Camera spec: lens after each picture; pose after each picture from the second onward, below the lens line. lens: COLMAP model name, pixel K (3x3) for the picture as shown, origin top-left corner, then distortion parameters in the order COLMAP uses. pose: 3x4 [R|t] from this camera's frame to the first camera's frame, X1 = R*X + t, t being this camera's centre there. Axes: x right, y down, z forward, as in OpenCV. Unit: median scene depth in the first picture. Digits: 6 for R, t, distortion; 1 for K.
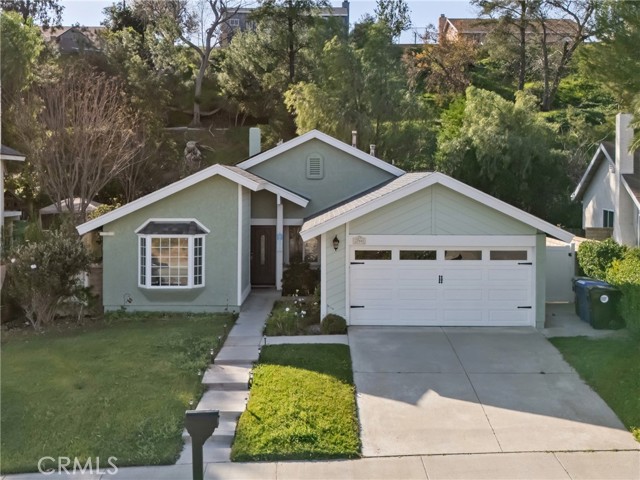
lens RADIAL K [[745.2, 0, 320.0], [0, 745.2, 240.3], [0, 0, 1]] dist [0.001905, 0.000000]
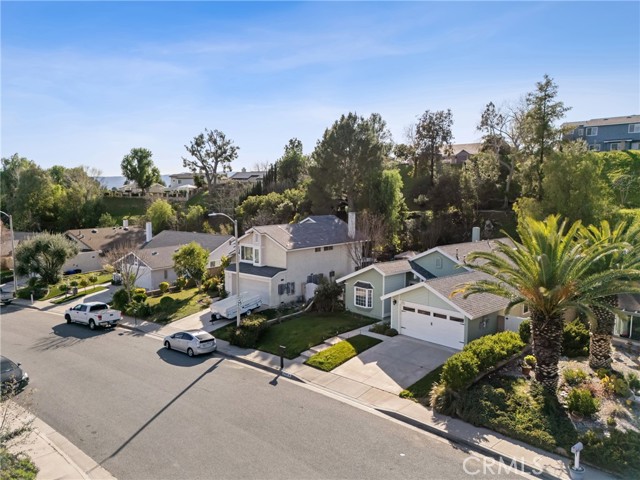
lens RADIAL K [[455.1, 0, 320.8], [0, 455.1, 239.7], [0, 0, 1]] dist [-0.001941, 0.001321]
pose [[0.727892, 0.076975, -0.681358, 0.911107], [-0.079879, 0.996432, 0.027236, -0.240563], [0.681024, 0.034601, 0.731444, -0.378088]]
